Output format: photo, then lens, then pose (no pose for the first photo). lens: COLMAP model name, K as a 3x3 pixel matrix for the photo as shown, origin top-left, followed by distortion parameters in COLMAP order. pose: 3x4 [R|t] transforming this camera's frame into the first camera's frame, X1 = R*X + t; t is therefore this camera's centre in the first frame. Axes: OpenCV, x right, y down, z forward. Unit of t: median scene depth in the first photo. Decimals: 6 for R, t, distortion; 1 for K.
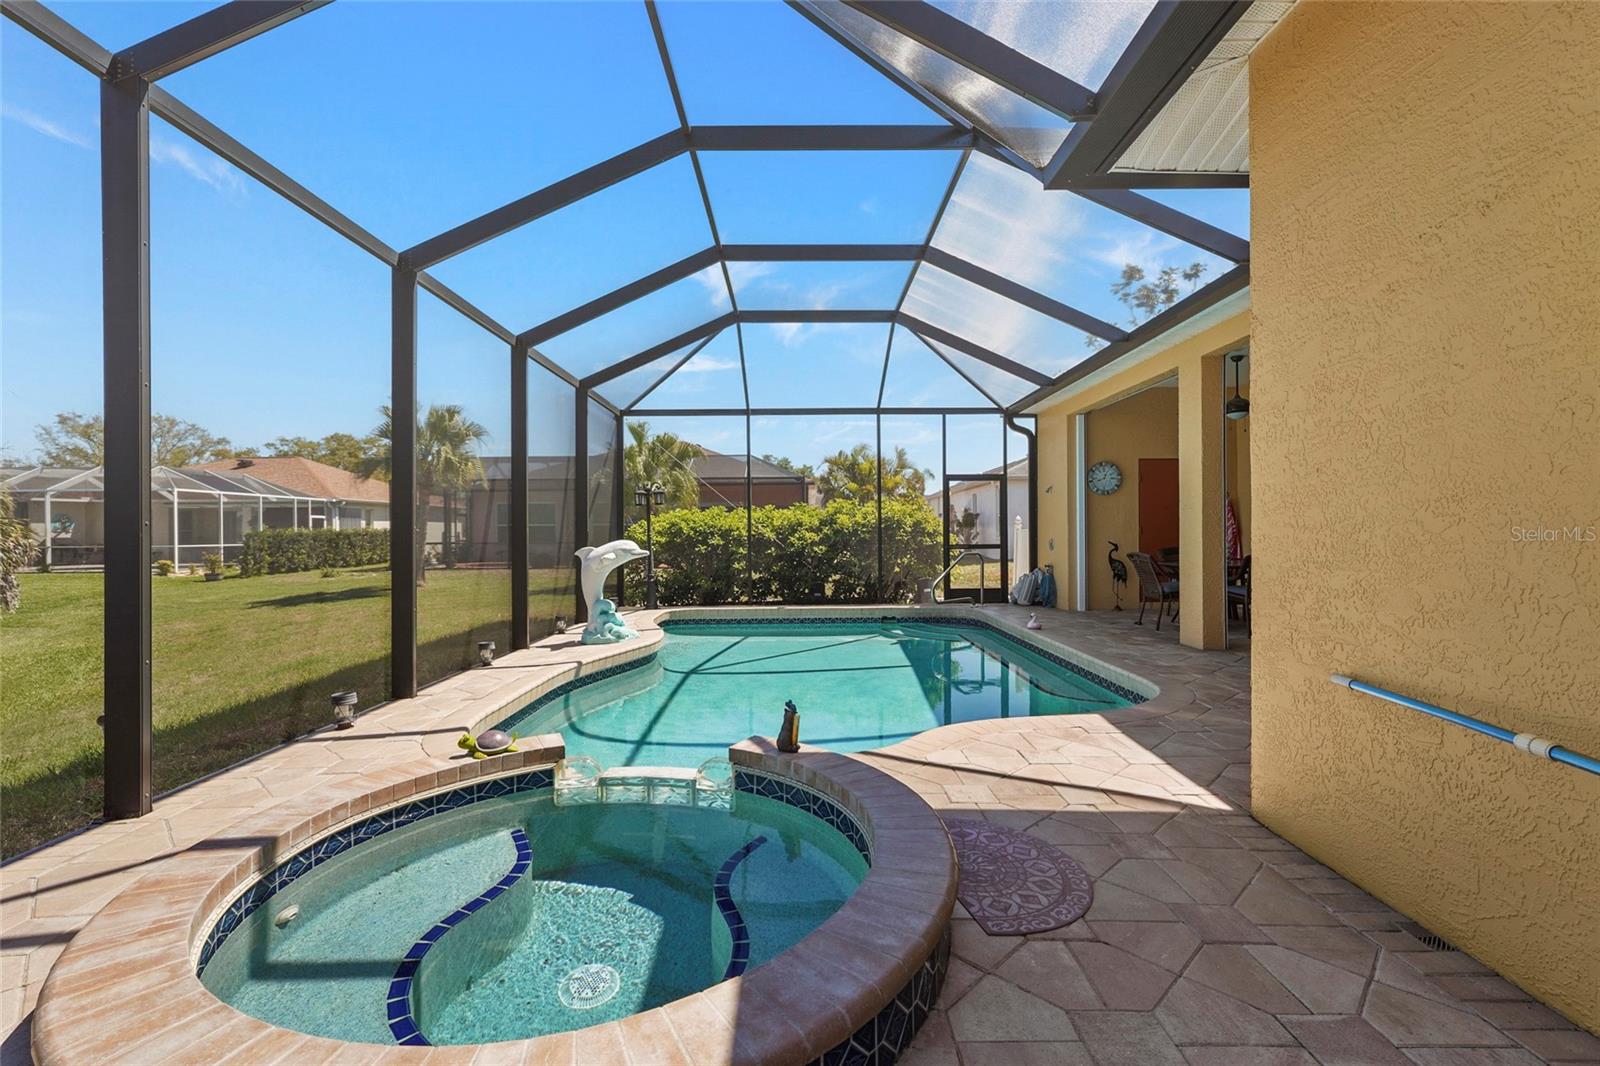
lens RADIAL K [[709.4, 0, 814.7], [0, 709.4, 537.8], [0, 0, 1]] dist [-0.002227, 0.002859]
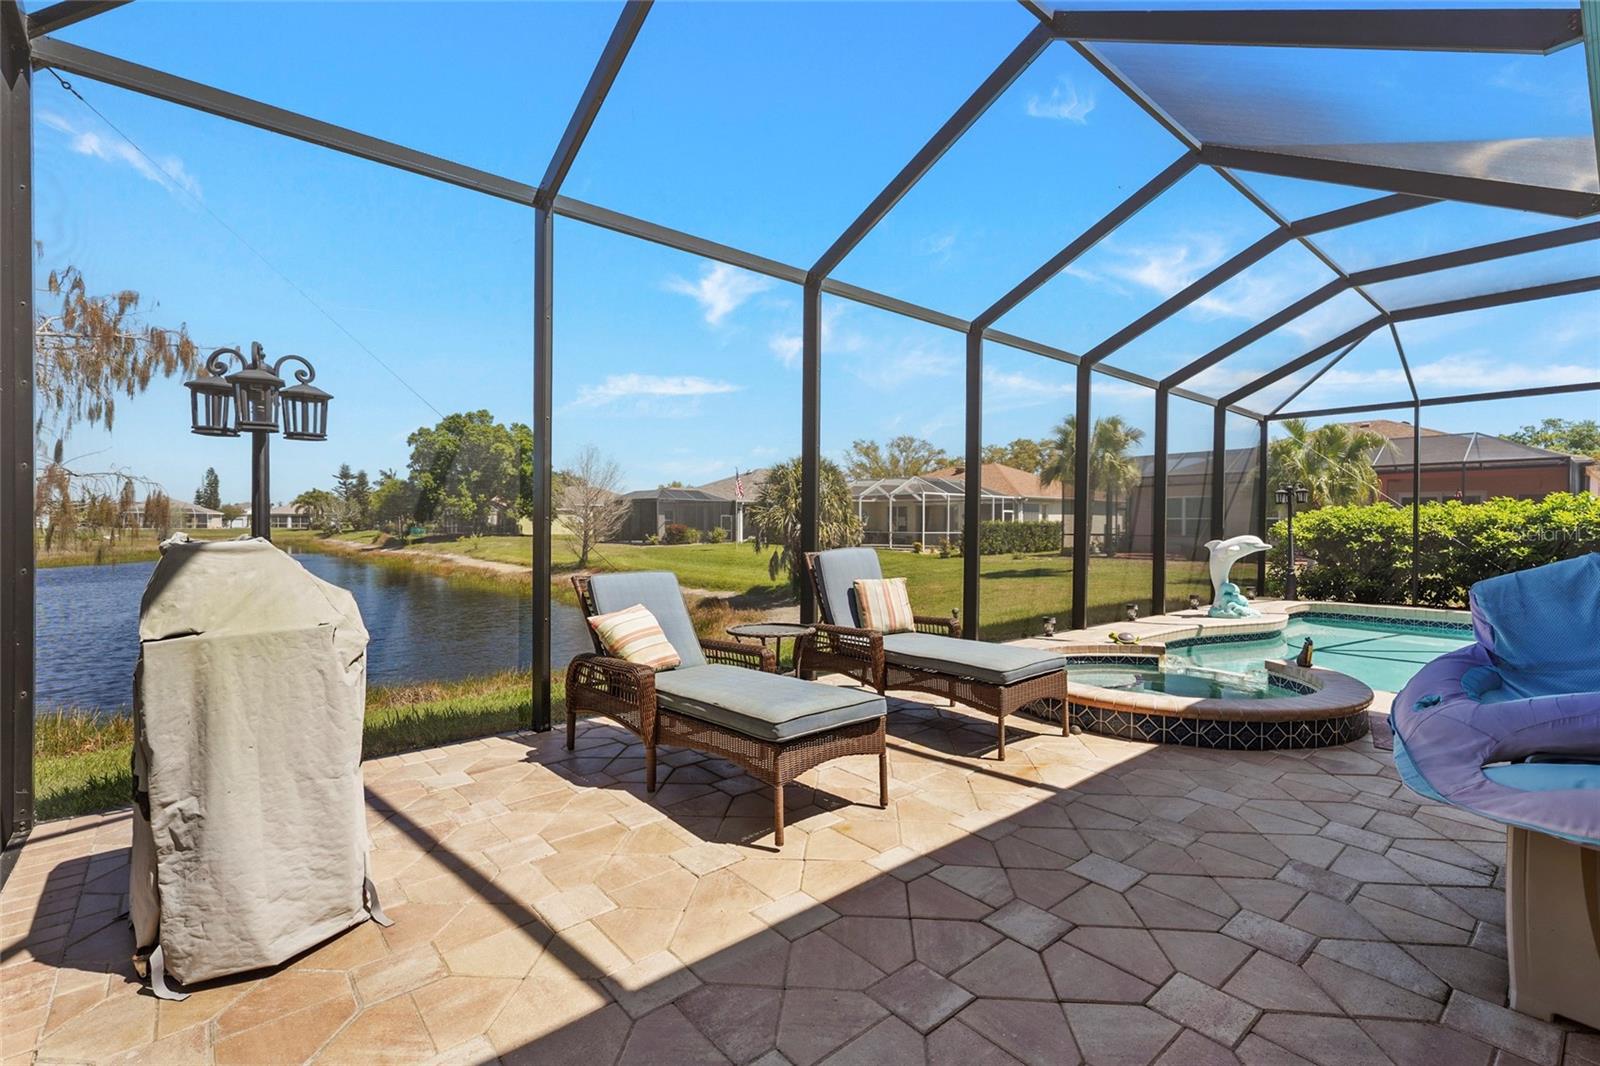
lens RADIAL K [[709.4, 0, 792.3], [0, 709.4, 532.3], [0, 0, 1]] dist [-0.002227, 0.002859]
pose [[0.622769, 0.018554, -0.782186, 0.127033], [-0.015711, 0.999814, 0.011207, -0.002326], [0.782248, 0.005309, 0.622945, -0.240279]]
